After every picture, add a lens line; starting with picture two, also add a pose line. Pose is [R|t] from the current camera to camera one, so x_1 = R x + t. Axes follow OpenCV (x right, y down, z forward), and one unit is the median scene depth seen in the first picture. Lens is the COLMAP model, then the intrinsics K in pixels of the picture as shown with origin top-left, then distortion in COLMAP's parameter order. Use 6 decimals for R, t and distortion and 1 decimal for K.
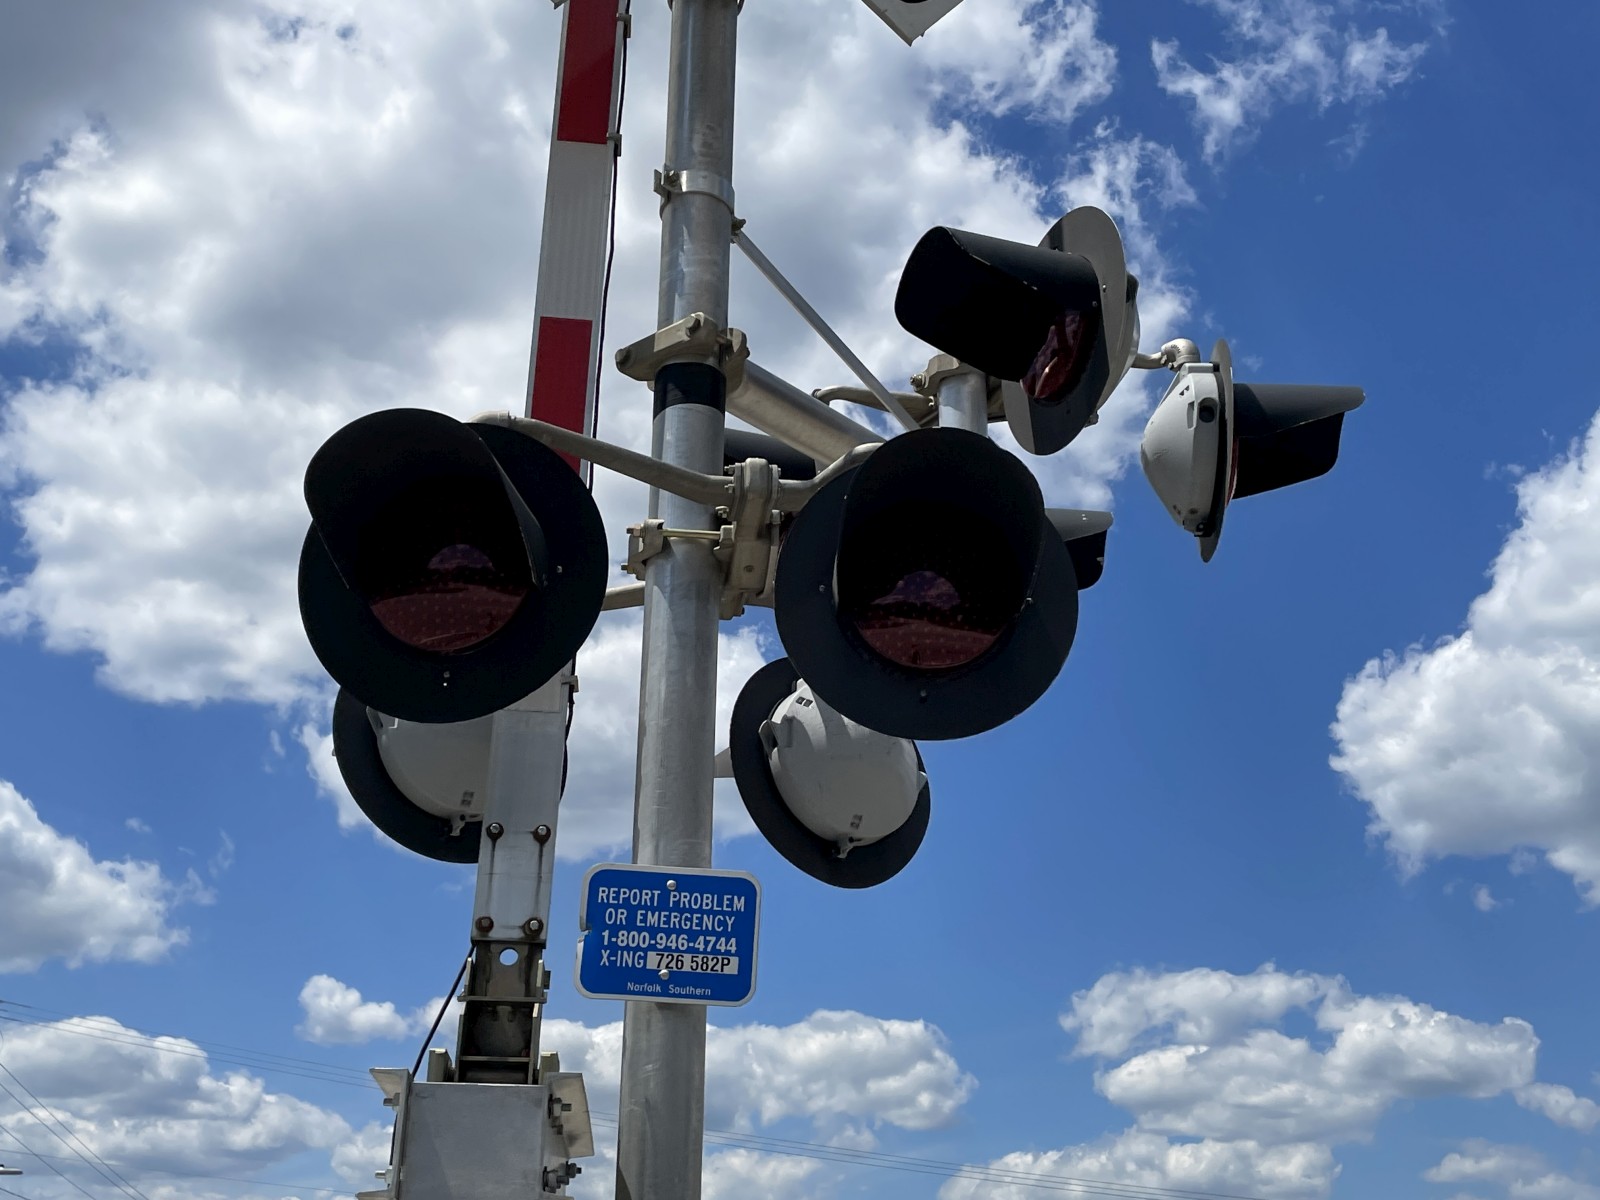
lens RADIAL K [[1909.0, 0, 794.8], [0, 1909.0, 604.2], [0, 0, 1]] dist [0.053300, 0.000000]
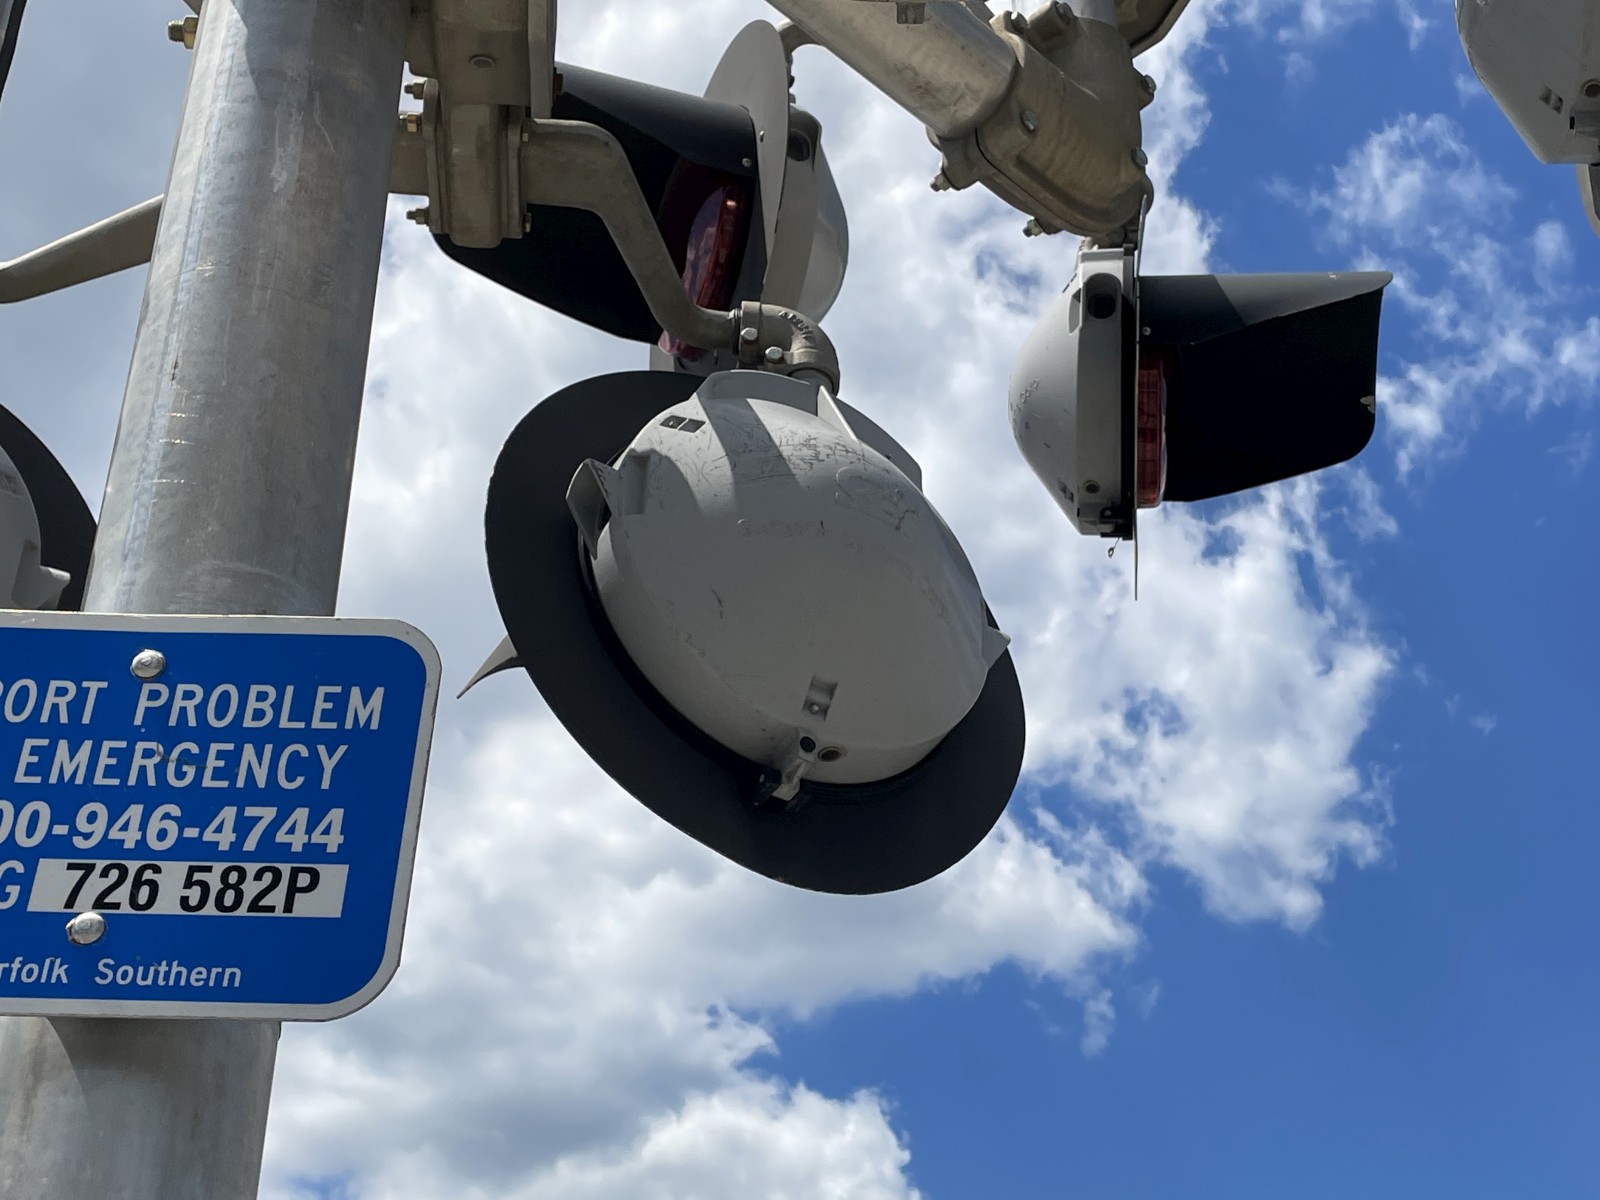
lens RADIAL K [[2377.7, 0, 813.1], [0, 2377.7, 593.8], [0, 0, 1]] dist [0.105773, 0.000000]
pose [[0.998068, -0.049386, -0.037692, 0.051061], [0.041240, 0.980417, -0.192567, 0.189956], [0.046463, 0.190641, 0.980560, 0.551678]]
